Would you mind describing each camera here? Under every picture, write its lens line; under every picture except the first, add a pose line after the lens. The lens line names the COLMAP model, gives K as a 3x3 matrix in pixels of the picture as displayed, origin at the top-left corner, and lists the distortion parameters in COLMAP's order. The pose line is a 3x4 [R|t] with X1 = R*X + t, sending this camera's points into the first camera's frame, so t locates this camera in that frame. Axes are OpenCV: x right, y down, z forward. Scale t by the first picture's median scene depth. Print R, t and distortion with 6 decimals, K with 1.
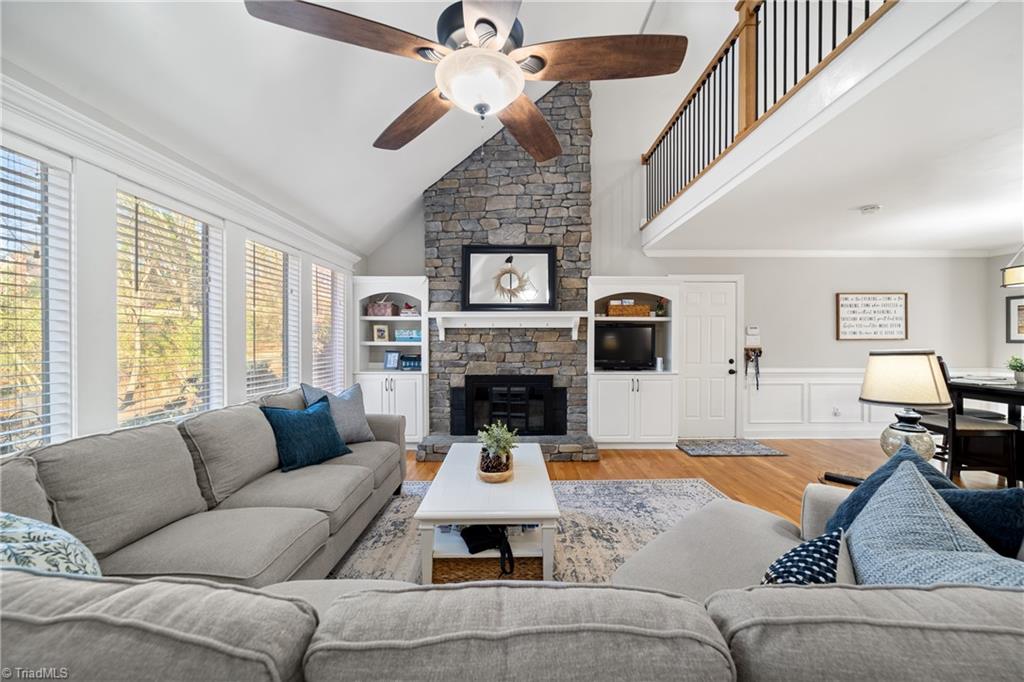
lens RADIAL K [[391.7, 0, 523.3], [0, 391.7, 340.2], [0, 0, 1]] dist [-0.008690, 0.000423]
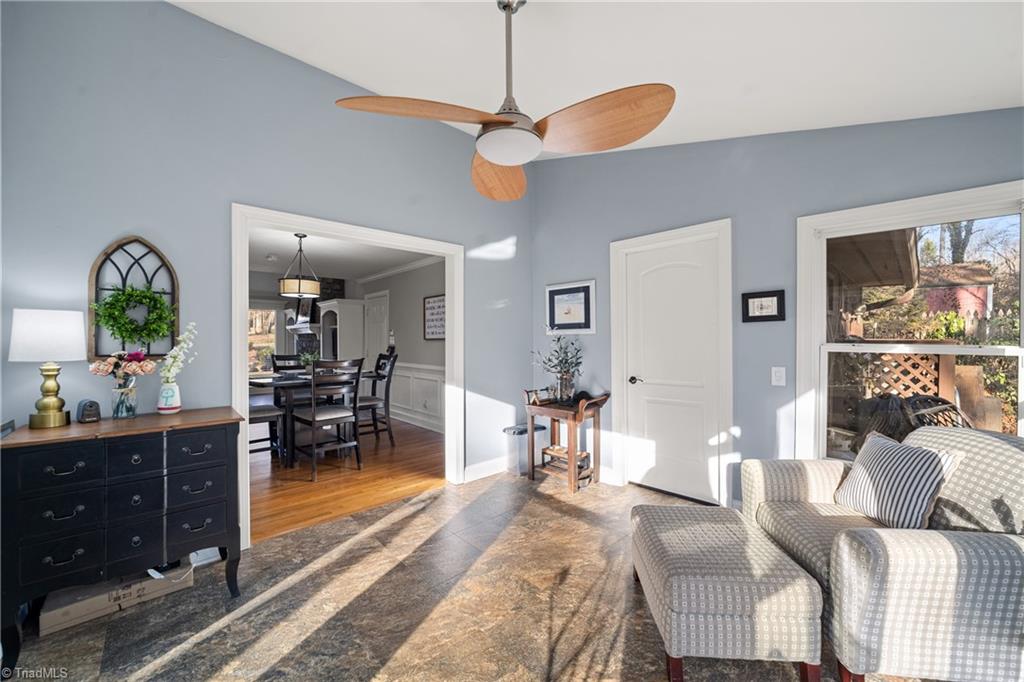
lens RADIAL K [[393.0, 0, 515.8], [0, 393.0, 345.3], [0, 0, 1]] dist [-0.001771, -0.000055]
pose [[0.670889, 0.007424, -0.741521, 1.977991], [0.001946, 0.999929, 0.011772, 0.002796], [0.741555, -0.009340, 0.670827, 0.481879]]
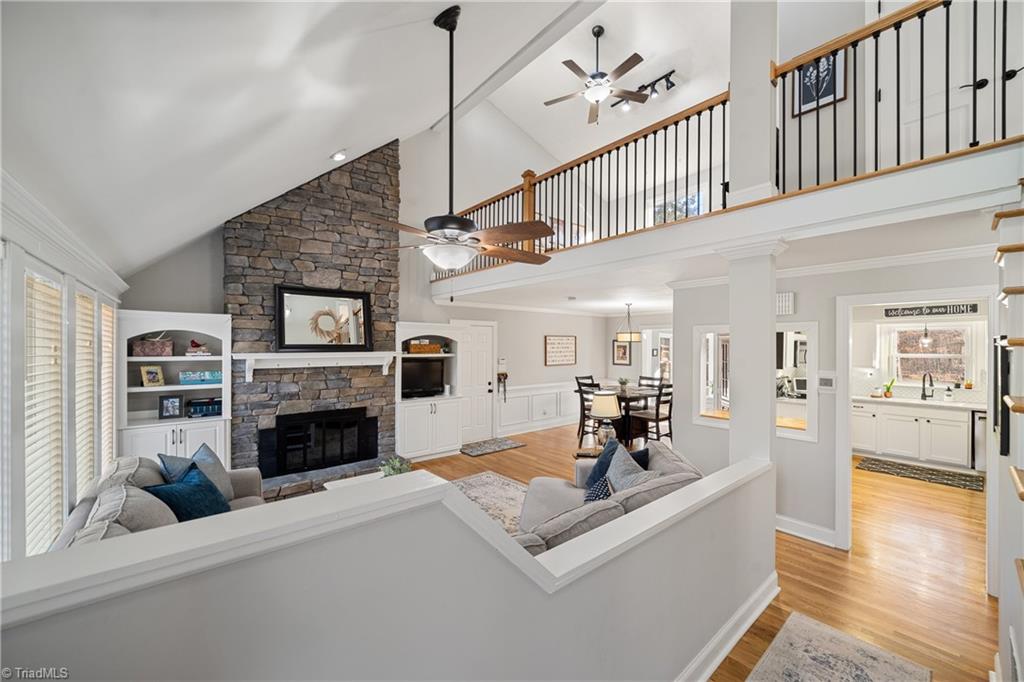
lens RADIAL K [[393.0, 0, 515.8], [0, 393.0, 345.3], [0, 0, 1]] dist [-0.001771, -0.000055]
pose [[0.770619, 0.001888, 0.637293, -0.314636], [-0.002404, 0.999997, -0.000055, -0.089625], [-0.637291, -0.001489, 0.770621, -0.149480]]
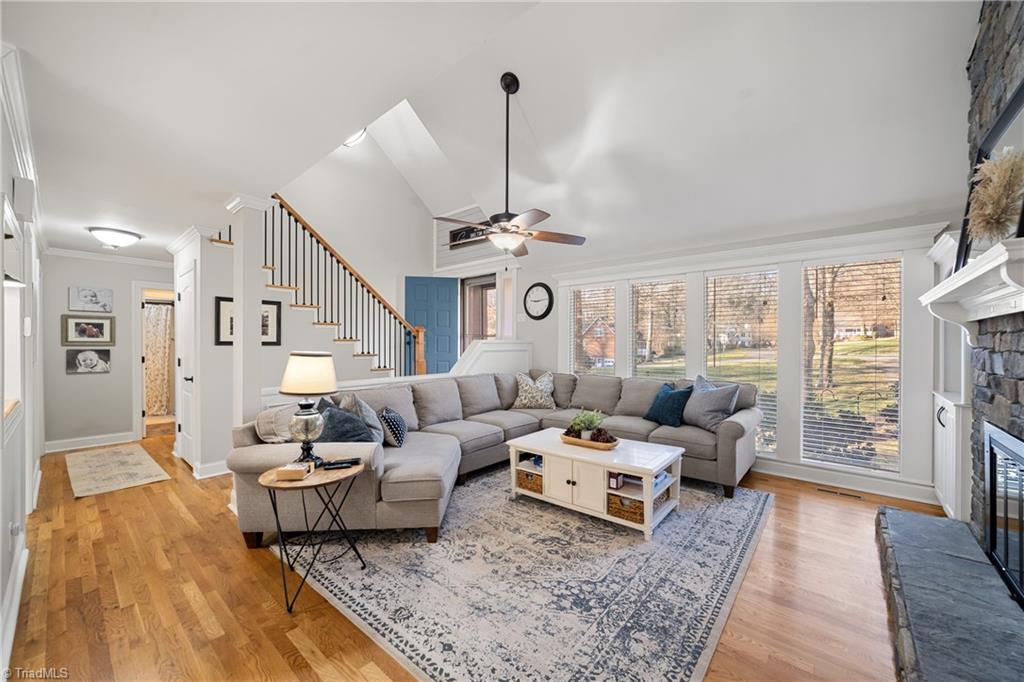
lens RADIAL K [[393.0, 0, 515.8], [0, 393.0, 345.3], [0, 0, 1]] dist [-0.001771, -0.000055]
pose [[-0.662500, 0.000091, -0.749062, 0.552989], [-0.003287, 0.999990, 0.003029, 0.001339], [0.749055, 0.004469, -0.662493, 0.873357]]
